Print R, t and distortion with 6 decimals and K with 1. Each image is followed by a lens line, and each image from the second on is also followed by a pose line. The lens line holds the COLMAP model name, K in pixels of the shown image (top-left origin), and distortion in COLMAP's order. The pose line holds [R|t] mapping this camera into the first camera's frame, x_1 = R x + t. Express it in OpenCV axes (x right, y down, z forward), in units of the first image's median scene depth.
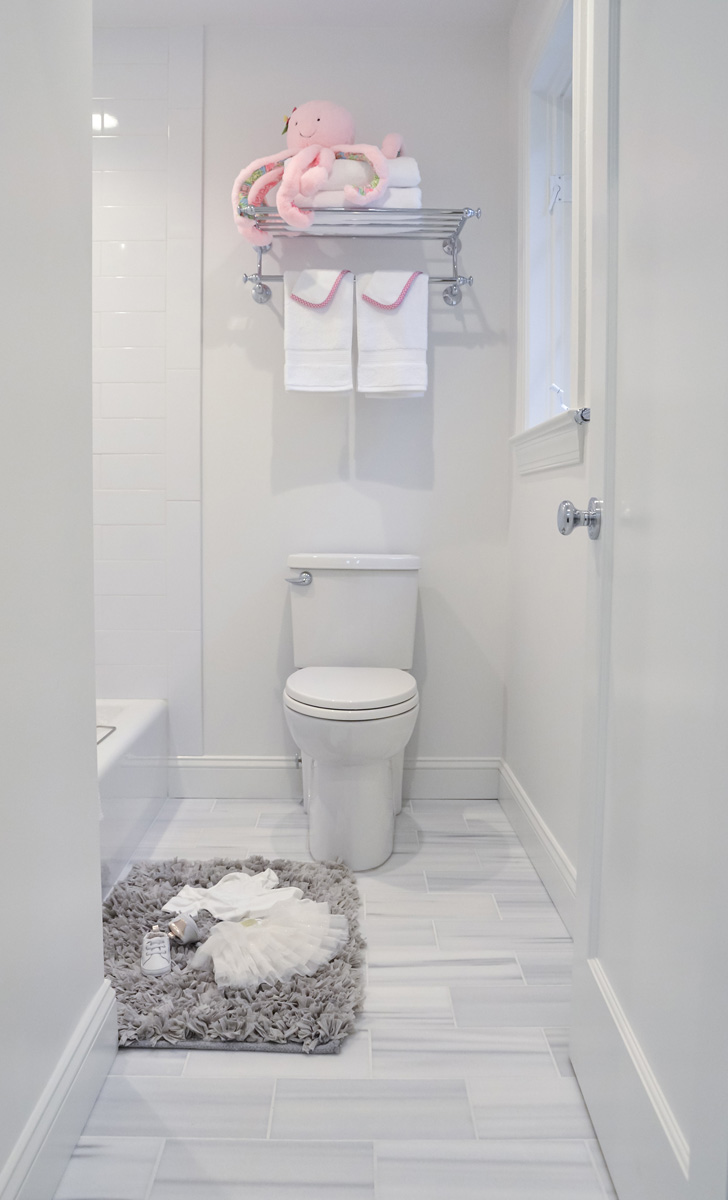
lens RADIAL K [[974.0, 0, 364.0], [0, 974.0, 600.0], [0, 0, 1]] dist [-0.005761, -0.000912]
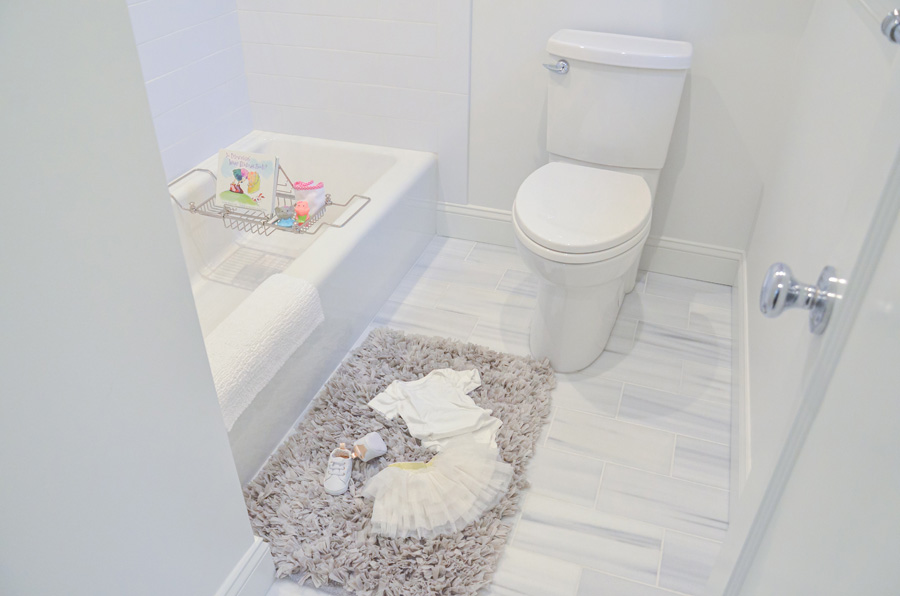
lens RADIAL K [[711.9, 0, 450.0], [0, 711.9, 298.0], [0, 0, 1]] dist [-0.121836, 0.005619]
pose [[0.941252, 0.188839, -0.279972, 0.083148], [-0.034426, 0.878380, 0.476721, -0.171577], [0.335946, -0.439076, 0.833278, 0.341568]]
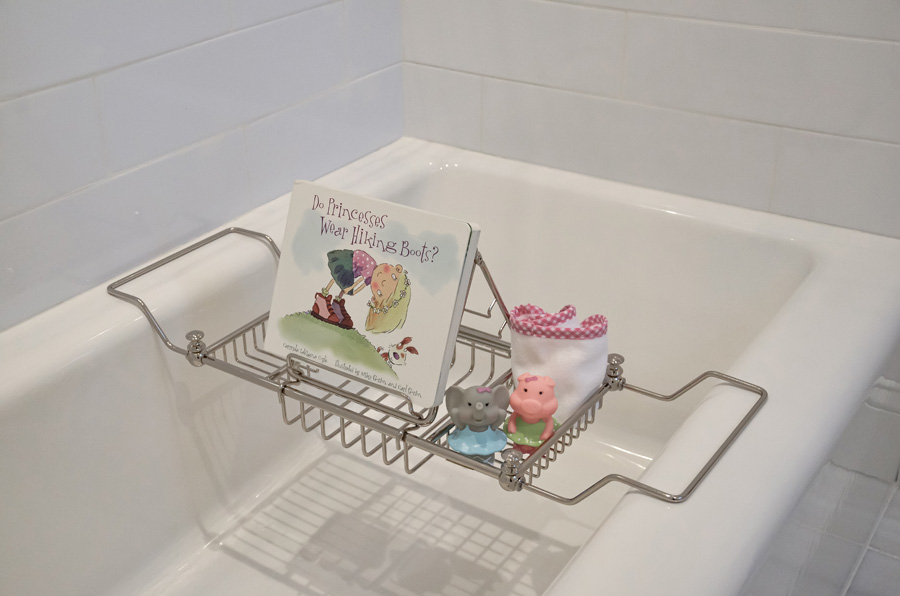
lens RADIAL K [[1259.0, 0, 450.0], [0, 1259.0, 298.0], [0, 0, 1]] dist [0.010061, 0.006105]
pose [[0.837439, 0.241153, -0.490450, -0.160862], [-0.049076, 0.926943, 0.371978, -0.054472], [0.544323, -0.287439, 0.788093, 0.681702]]
